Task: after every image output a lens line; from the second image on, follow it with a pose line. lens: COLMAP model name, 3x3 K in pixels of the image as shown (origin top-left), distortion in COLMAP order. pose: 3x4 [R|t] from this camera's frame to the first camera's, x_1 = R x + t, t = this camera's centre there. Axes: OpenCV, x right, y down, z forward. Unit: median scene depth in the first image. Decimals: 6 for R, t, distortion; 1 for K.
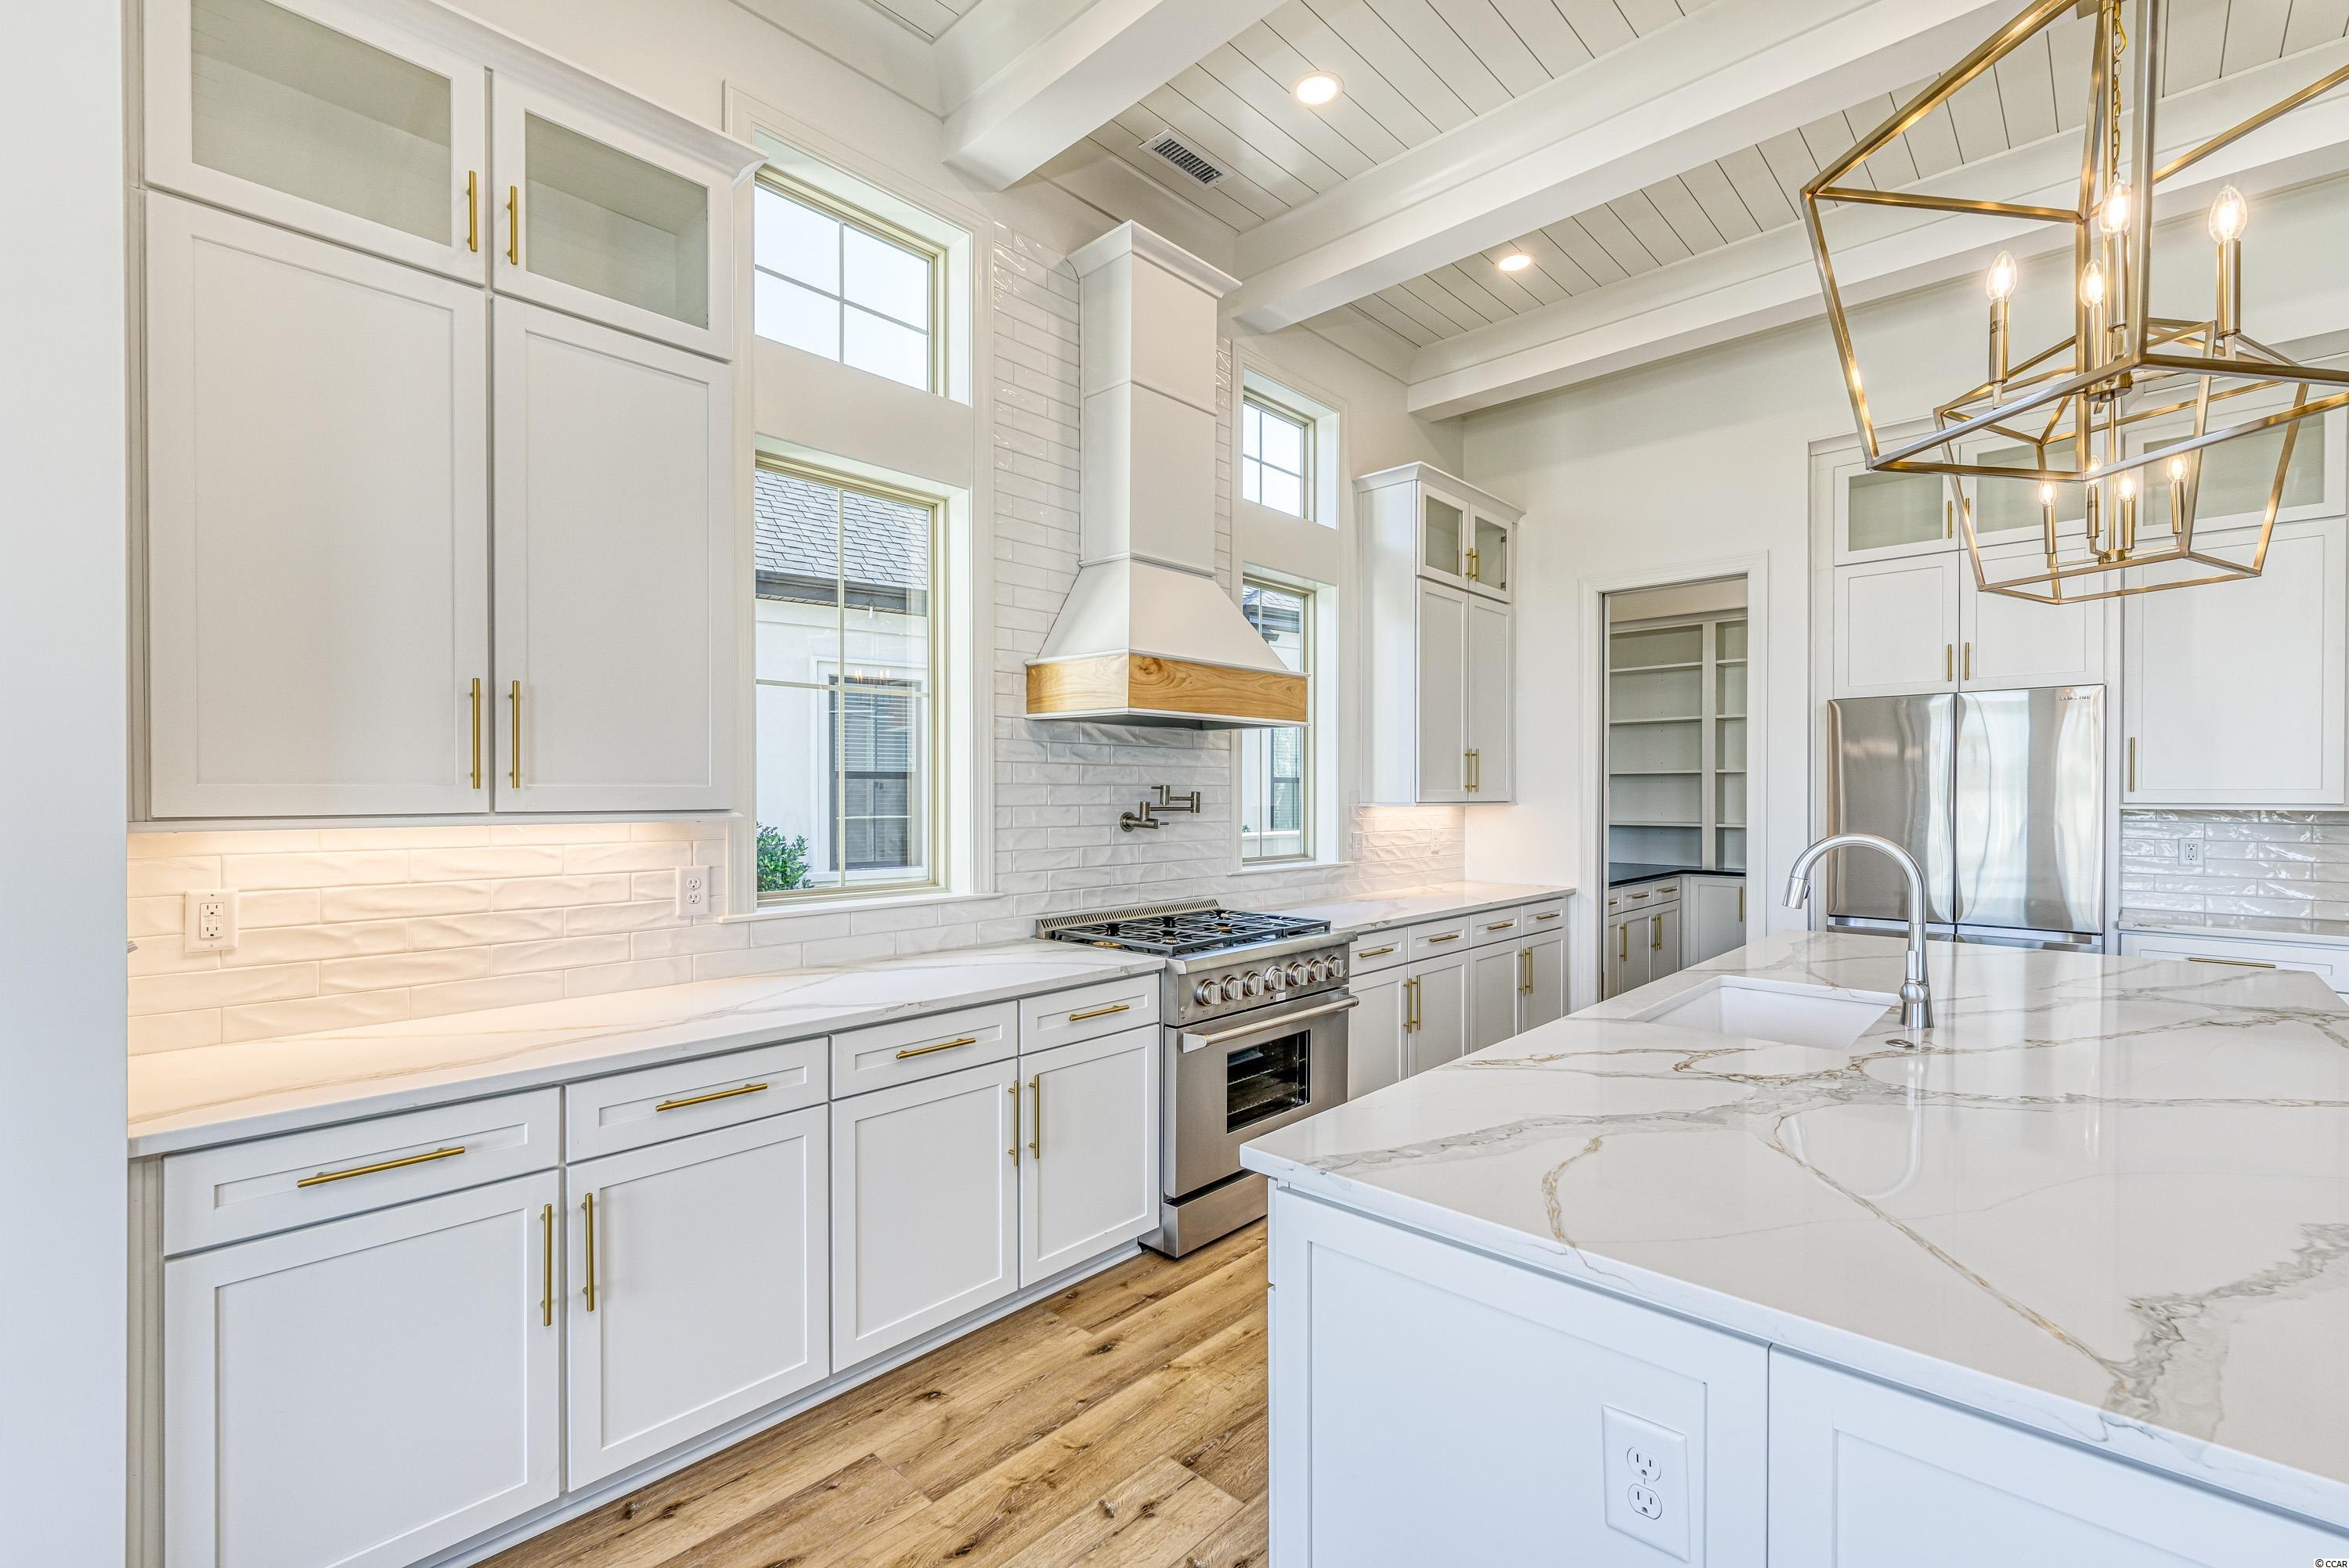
lens RADIAL K [[1027.6, 0, 1192.5], [0, 1027.6, 788.2], [0, 0, 1]] dist [-0.000816, 0.000371]
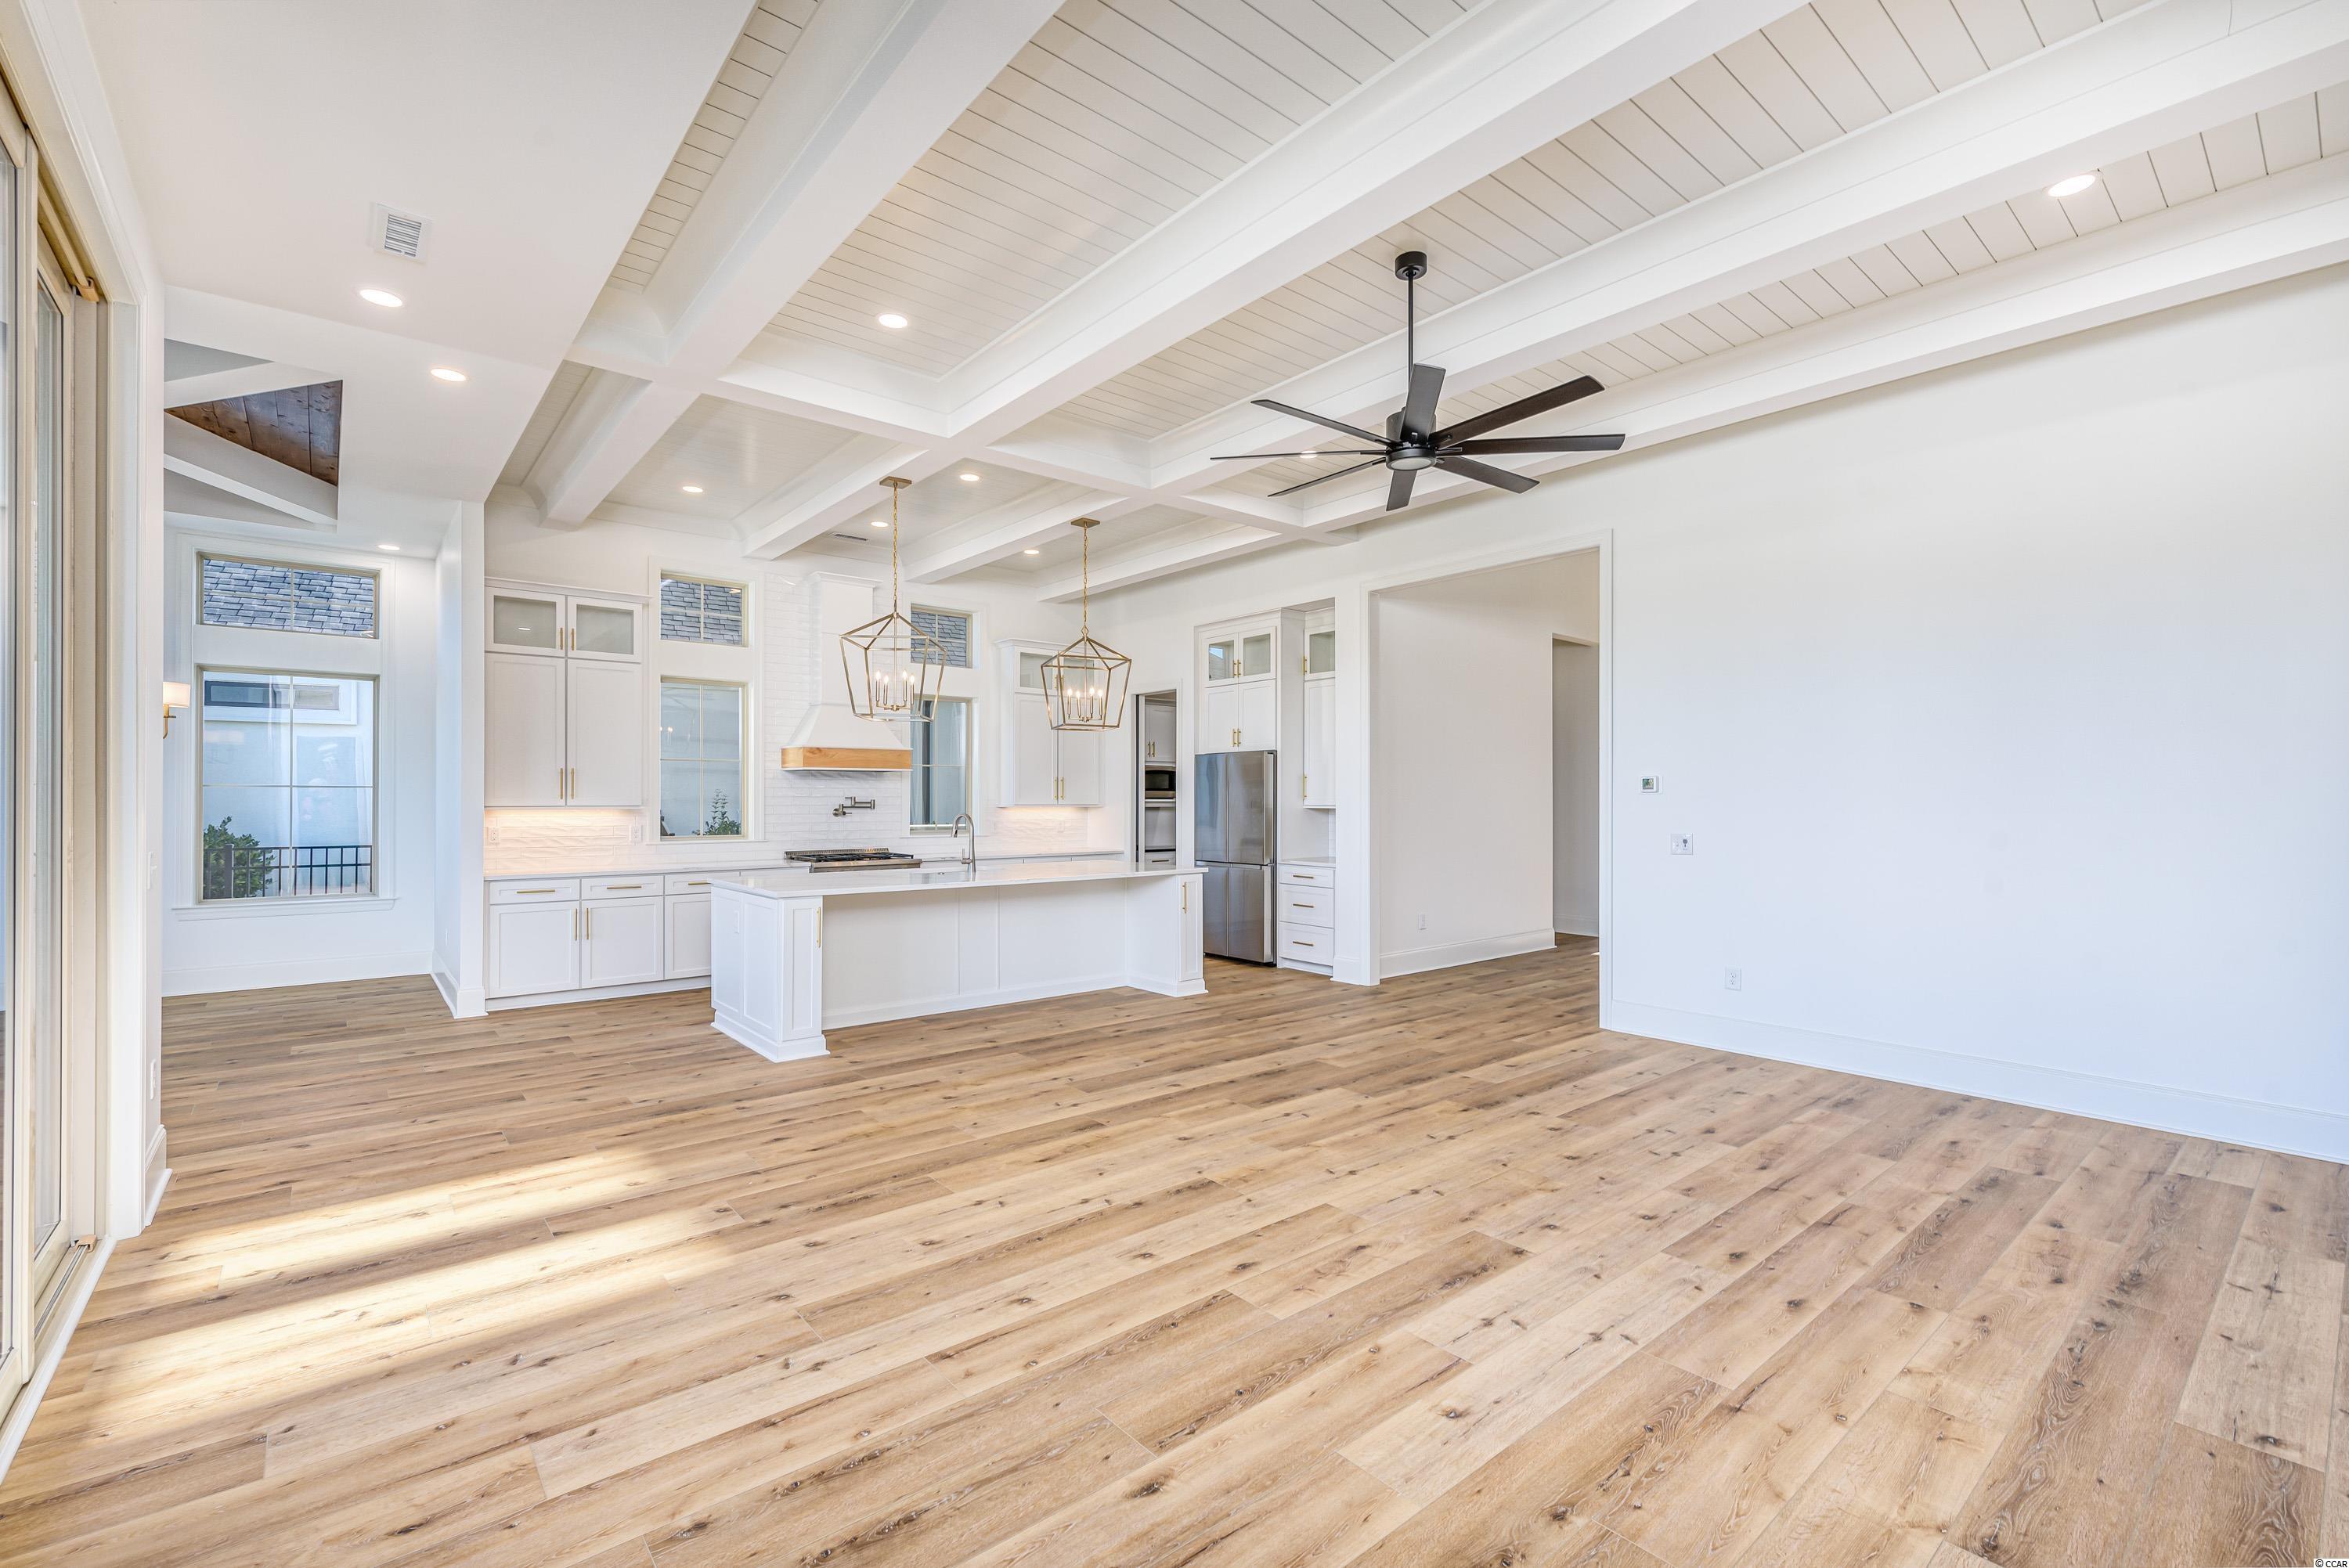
lens RADIAL K [[1027.6, 0, 1178.9], [0, 1027.6, 785.4], [0, 0, 1]] dist [-0.000816, 0.000371]
pose [[0.991677, -0.002681, -0.128723, 0.765059], [0.000992, 0.999913, -0.013182, 0.001885], [0.128747, 0.012944, 0.991593, -0.916919]]
